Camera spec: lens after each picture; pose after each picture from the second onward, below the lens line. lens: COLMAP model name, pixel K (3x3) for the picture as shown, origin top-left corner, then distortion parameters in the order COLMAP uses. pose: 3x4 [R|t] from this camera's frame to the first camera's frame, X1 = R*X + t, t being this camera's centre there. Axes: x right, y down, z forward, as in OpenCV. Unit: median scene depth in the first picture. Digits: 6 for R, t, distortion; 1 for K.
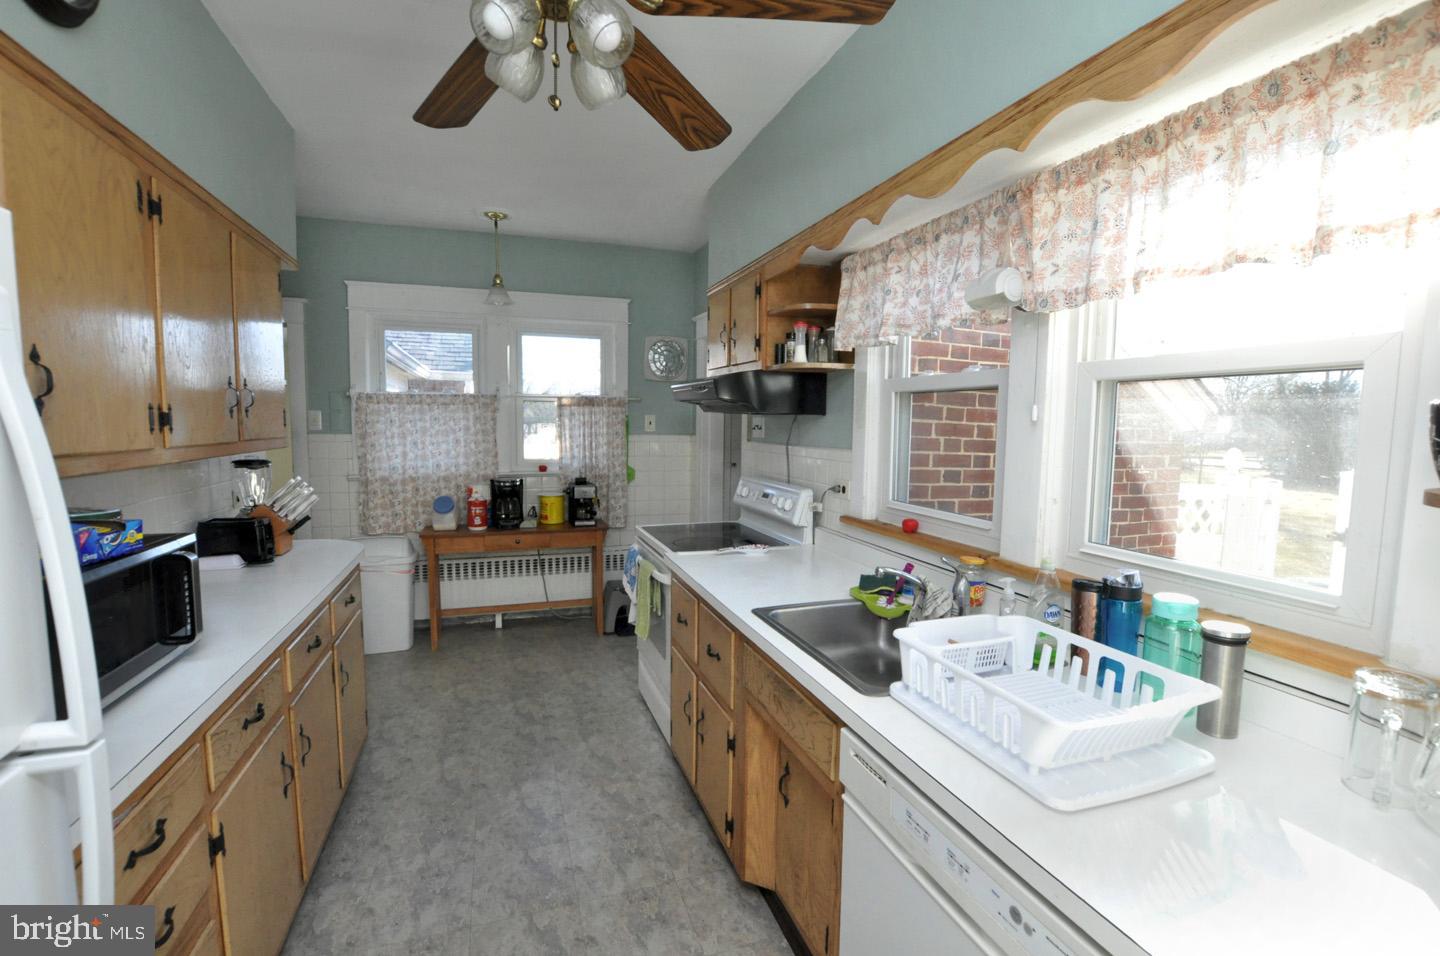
lens RADIAL K [[630.8, 0, 717.5], [0, 630.8, 478.0], [0, 0, 1]] dist [-0.032816, 0.002021]
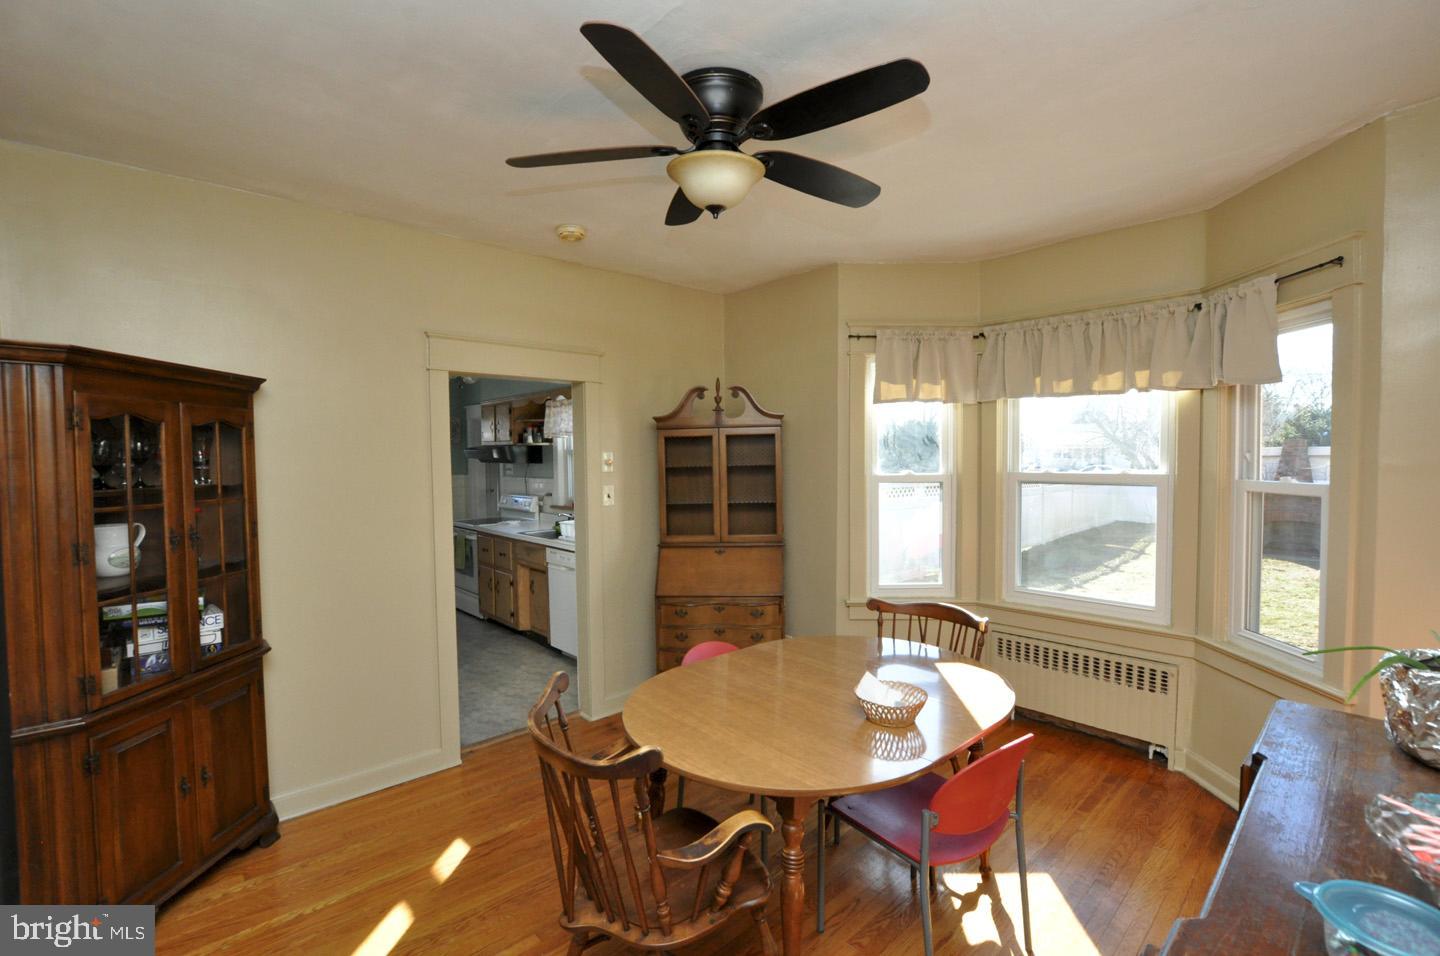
lens RADIAL K [[630.8, 0, 720.0], [0, 630.8, 478.2], [0, 0, 1]] dist [-0.032816, 0.002021]
pose [[0.910227, -0.035528, 0.412583, -0.200560], [0.057550, 0.997497, -0.041071, 0.090949], [-0.410091, 0.061128, 0.909994, -1.450062]]
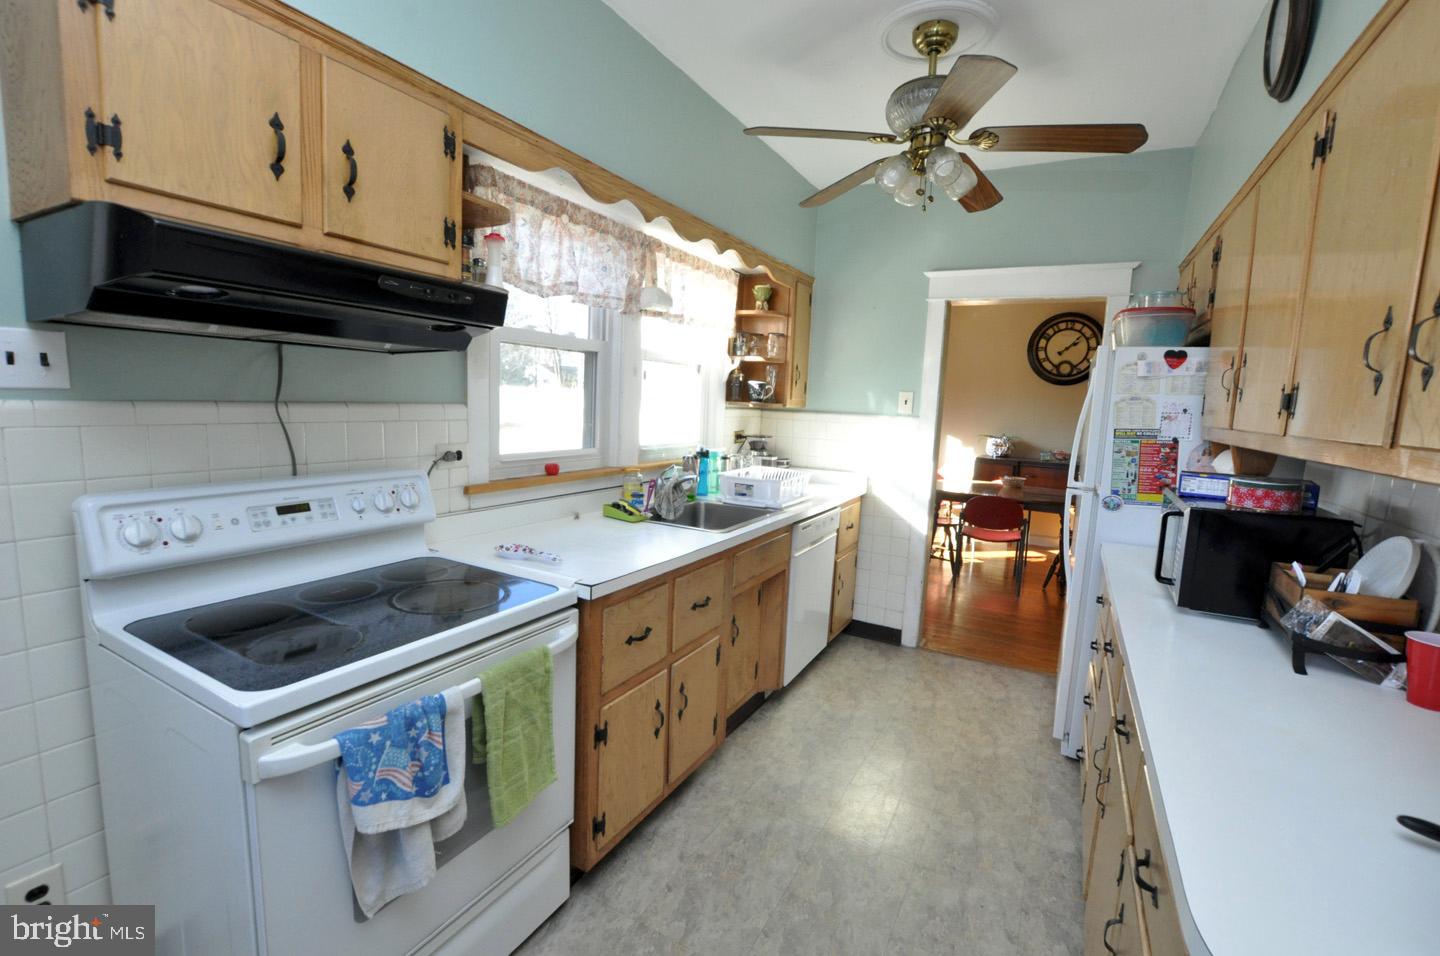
lens RADIAL K [[630.8, 0, 719.2], [0, 630.8, 479.8], [0, 0, 1]] dist [-0.032816, 0.002021]
pose [[-0.673295, -0.128616, 0.728101, -0.594756], [0.024032, 0.980427, 0.195411, -0.097018], [-0.738983, 0.149067, -0.657026, 1.275415]]
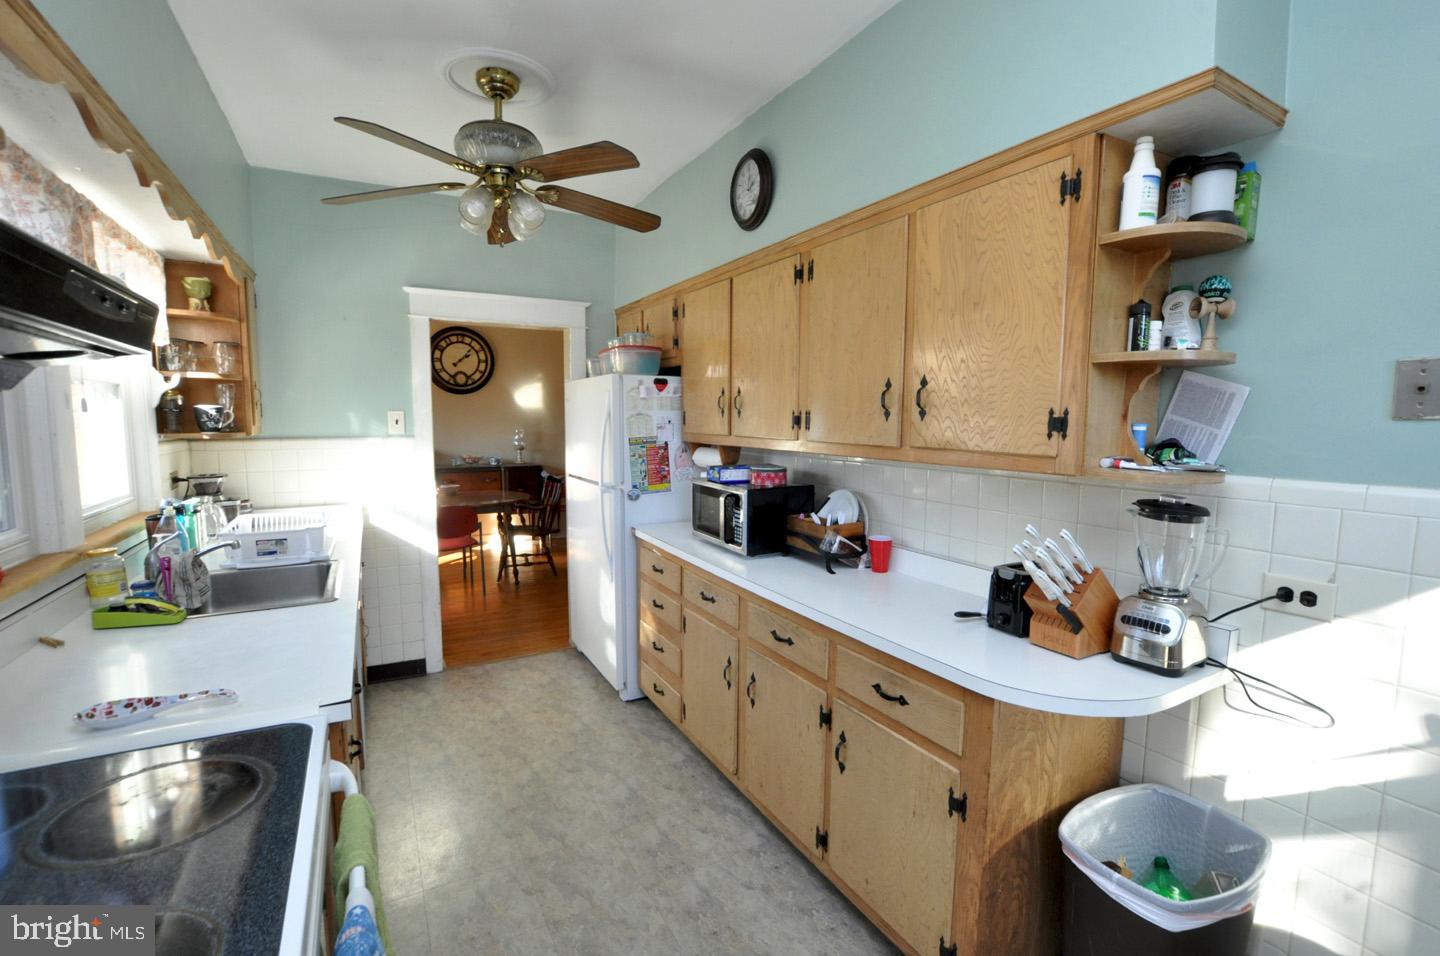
lens RADIAL K [[630.8, 0, 723.6], [0, 630.8, 479.7], [0, 0, 1]] dist [-0.032816, 0.002021]
pose [[-0.983827, 0.006895, -0.178986, -0.267788], [-0.027914, 0.981148, 0.191232, -0.134987], [0.176930, 0.193136, -0.965088, 1.440065]]
